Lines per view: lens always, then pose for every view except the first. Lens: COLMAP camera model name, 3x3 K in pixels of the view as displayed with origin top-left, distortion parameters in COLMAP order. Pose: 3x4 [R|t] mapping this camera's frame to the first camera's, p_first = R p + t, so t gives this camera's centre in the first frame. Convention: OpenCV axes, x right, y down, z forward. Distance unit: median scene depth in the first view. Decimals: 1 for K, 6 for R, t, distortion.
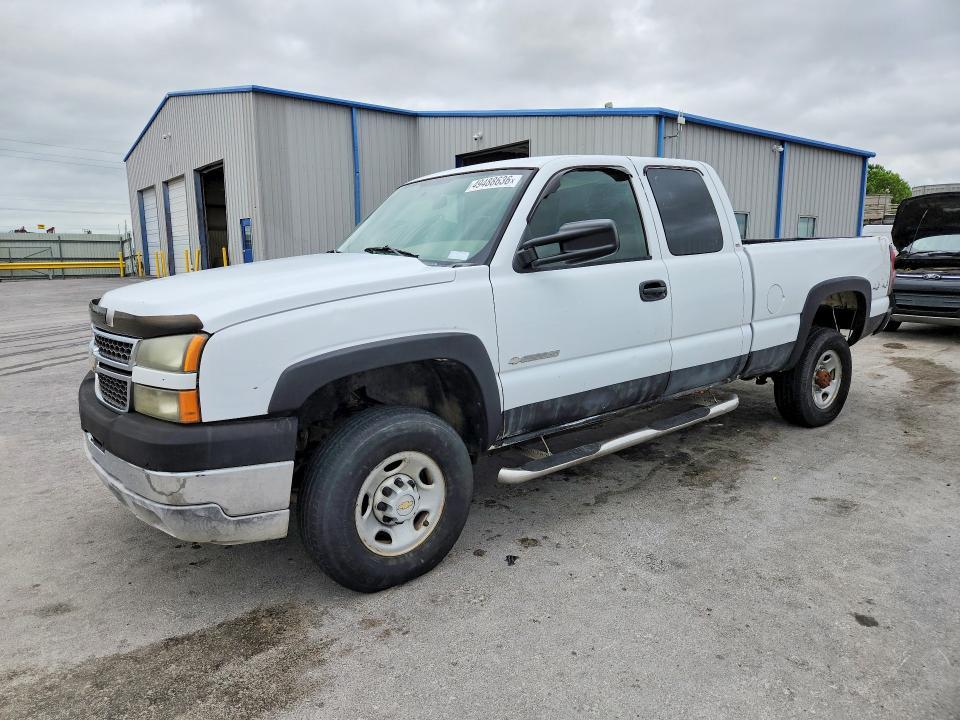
lens RADIAL K [[637.4, 0, 480.0], [0, 637.4, 360.0], [0, 0, 1]] dist [0.000870, -0.002573]
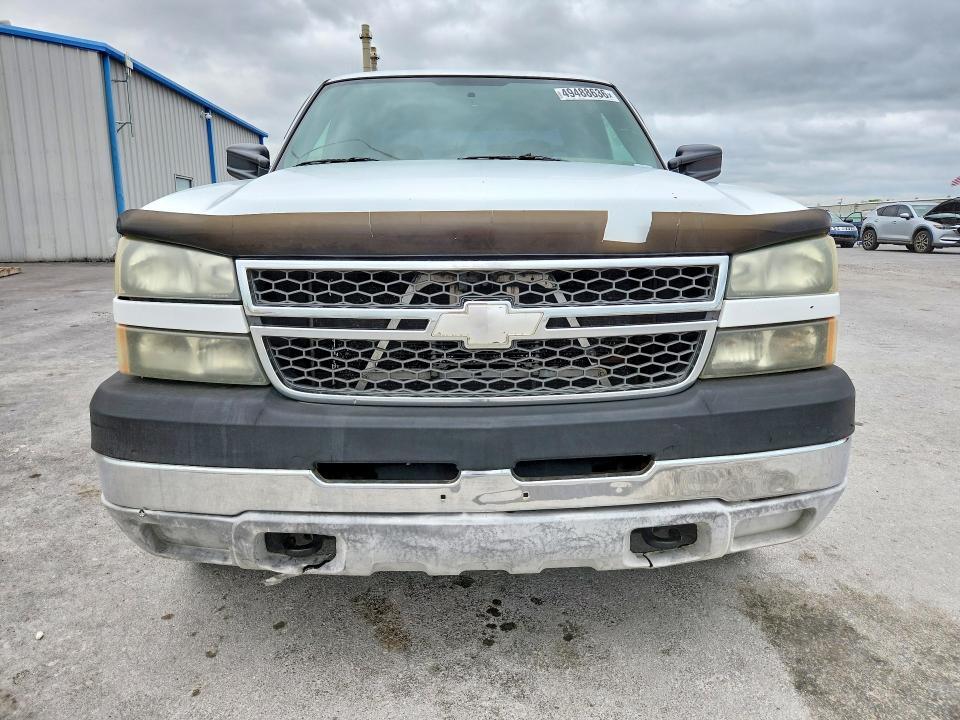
lens RADIAL K [[637.4, 0, 480.0], [0, 637.4, 360.0], [0, 0, 1]] dist [0.000870, -0.002573]
pose [[0.580559, -0.159550, 0.798433, -1.161613], [0.131463, 0.986115, 0.101465, -0.027828], [-0.803535, 0.046057, 0.593473, 0.835425]]
